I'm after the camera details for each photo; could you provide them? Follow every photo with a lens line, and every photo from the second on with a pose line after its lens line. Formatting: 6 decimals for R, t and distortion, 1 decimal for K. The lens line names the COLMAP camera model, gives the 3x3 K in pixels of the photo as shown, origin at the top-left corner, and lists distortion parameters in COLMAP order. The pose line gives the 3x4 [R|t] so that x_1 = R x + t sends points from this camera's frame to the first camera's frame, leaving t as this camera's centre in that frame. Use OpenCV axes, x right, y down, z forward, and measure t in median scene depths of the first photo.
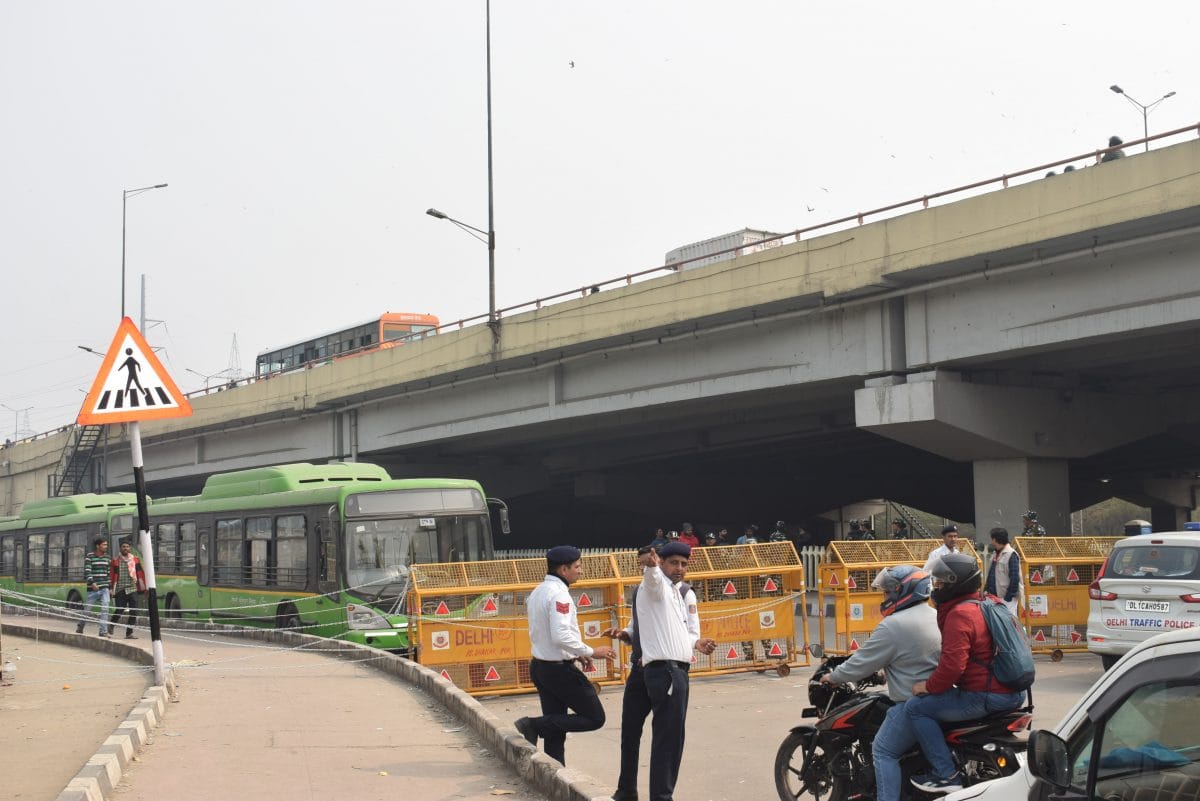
lens RADIAL K [[1733.6, 0, 600.0], [0, 1733.6, 400.5], [0, 0, 1]] dist [0.003393, 0.028654]
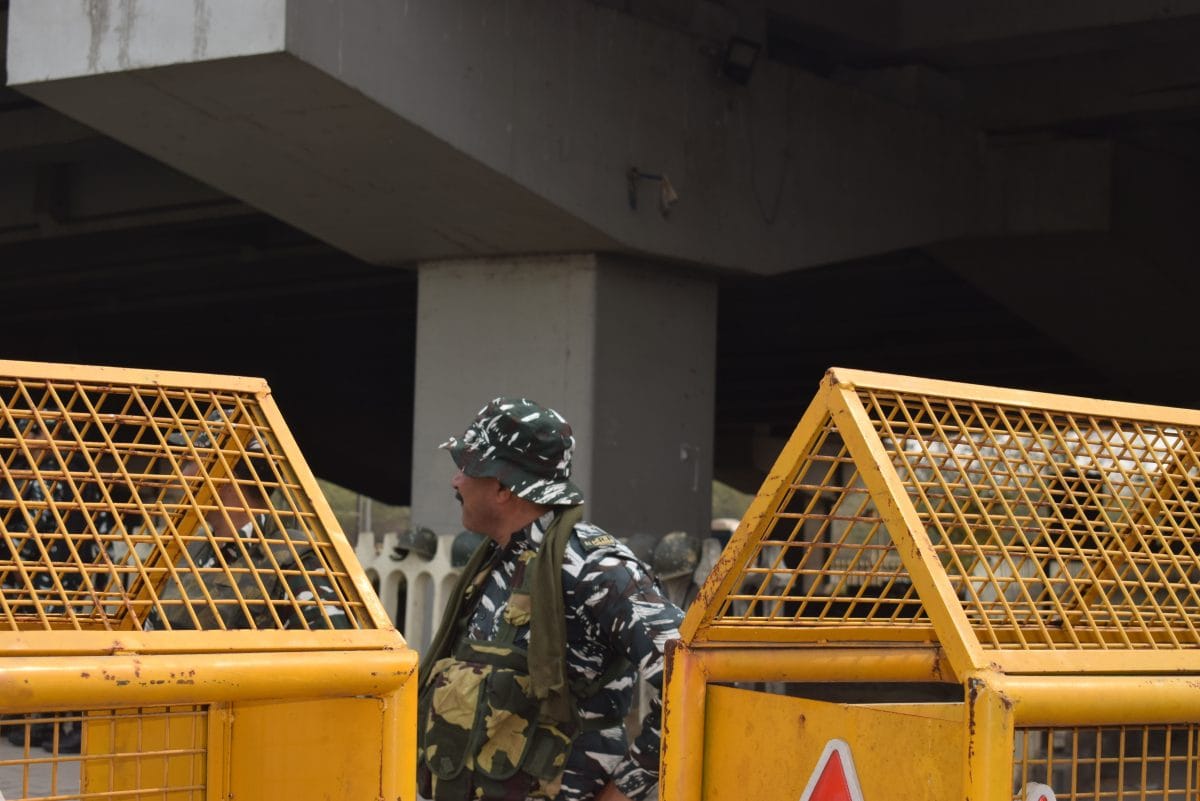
lens RADIAL K [[1733.6, 0, 600.0], [0, 1733.6, 400.5], [0, 0, 1]] dist [0.003393, 0.028654]
pose [[0.949390, 0.071874, 0.305765, 0.159428], [-0.068409, 0.997414, -0.022047, 0.065241], [-0.306559, 0.000014, 0.951852, 0.725077]]
